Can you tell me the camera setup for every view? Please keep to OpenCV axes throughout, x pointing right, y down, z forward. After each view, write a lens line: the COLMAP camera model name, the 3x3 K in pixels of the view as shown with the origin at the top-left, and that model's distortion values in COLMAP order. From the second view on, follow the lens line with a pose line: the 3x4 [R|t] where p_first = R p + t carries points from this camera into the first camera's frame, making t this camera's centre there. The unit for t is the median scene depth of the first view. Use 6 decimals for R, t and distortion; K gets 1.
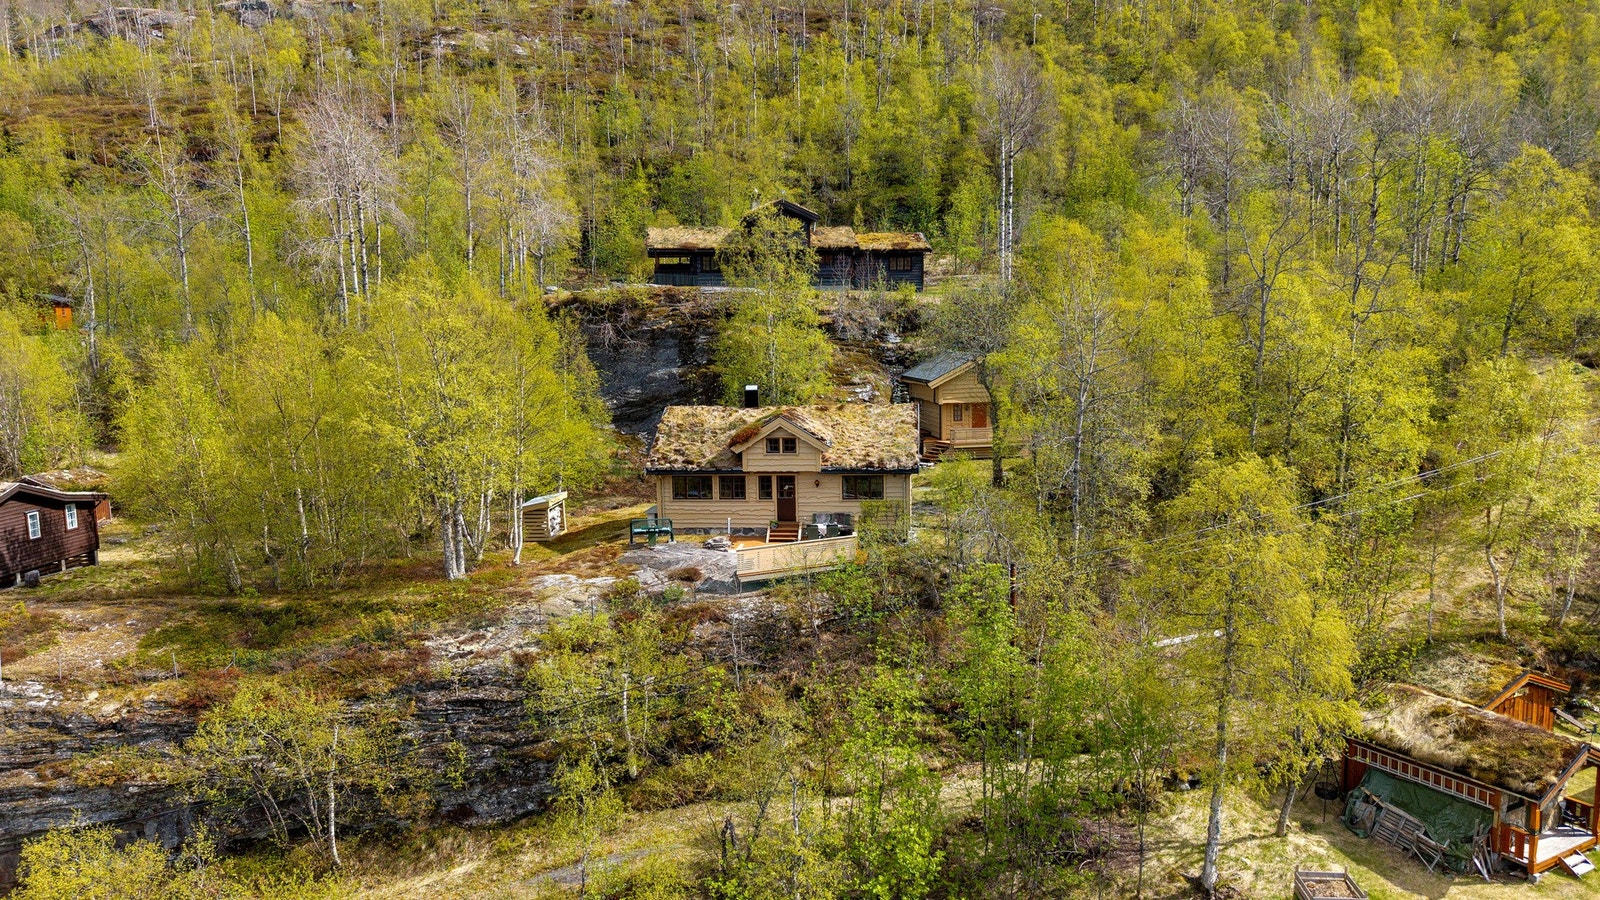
lens RADIAL K [[1074.2, 0, 800.4], [0, 1074.2, 451.4], [0, 0, 1]] dist [0.061138, -0.049776]
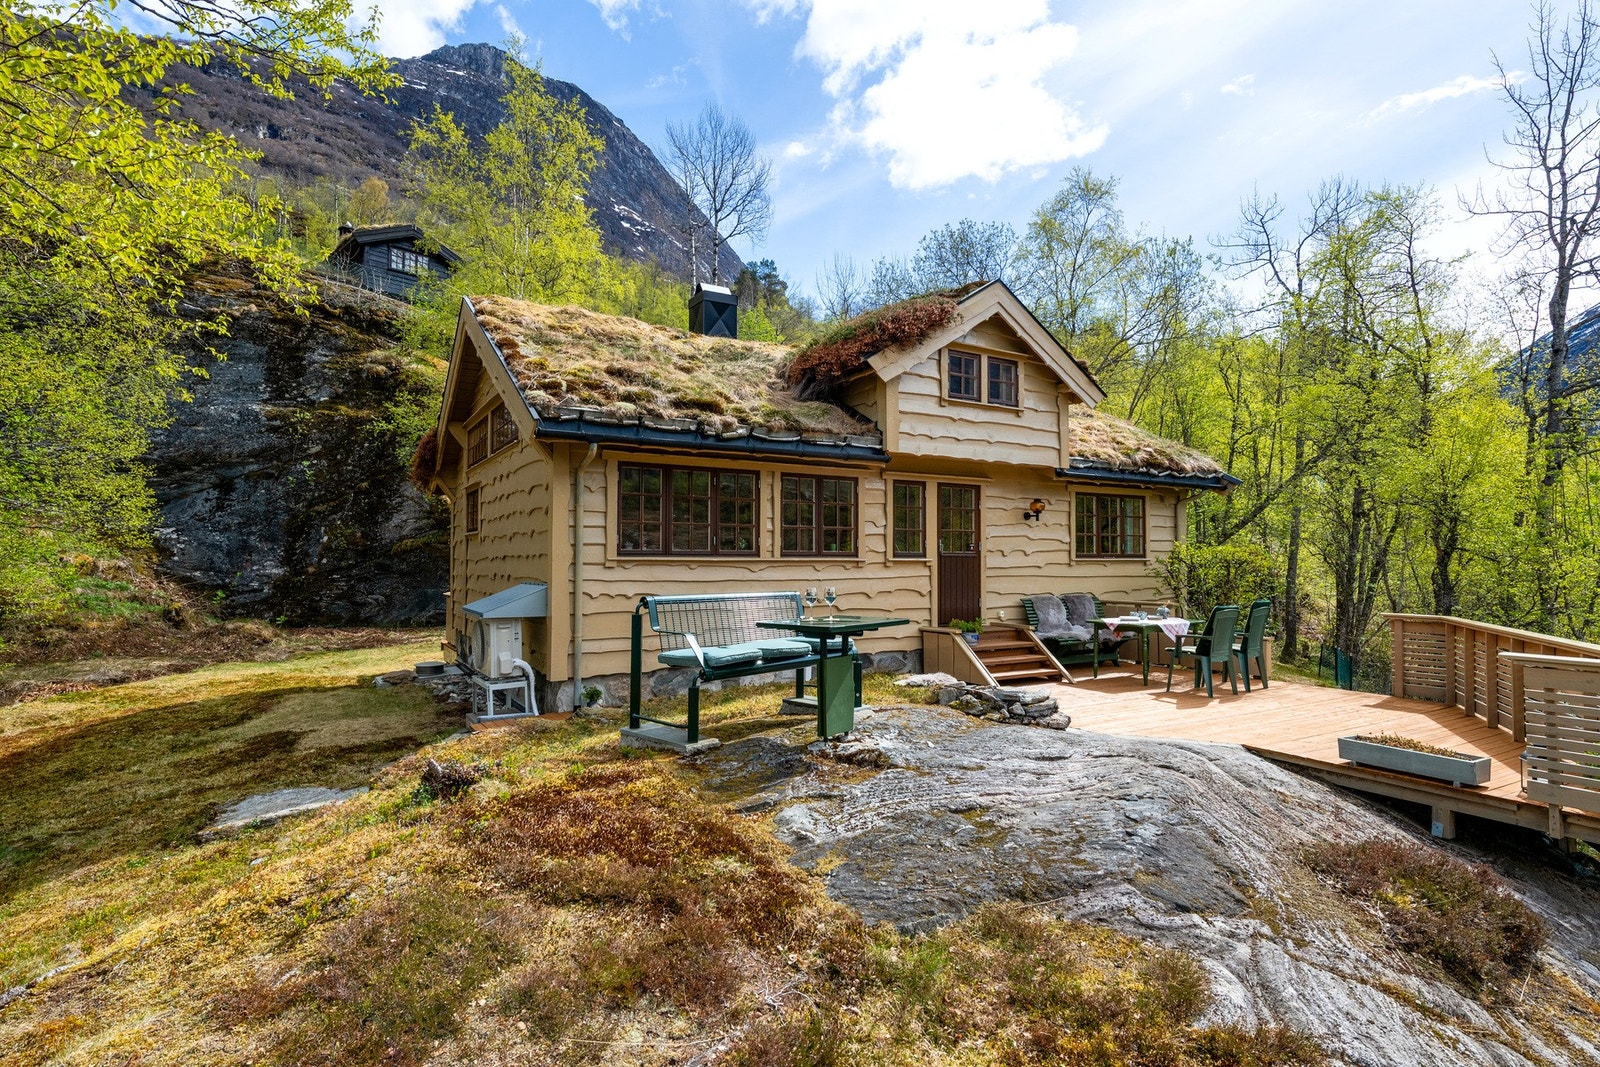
lens RADIAL K [[830.5, 0, 798.8], [0, 830.5, 530.6], [0, 0, 1]] dist [0.004182, -0.001335]
pose [[0.814224, 0.040417, 0.579143, -0.195578], [0.051033, 0.988729, -0.140749, 0.069550], [-0.578304, 0.144156, 0.802984, 0.824678]]
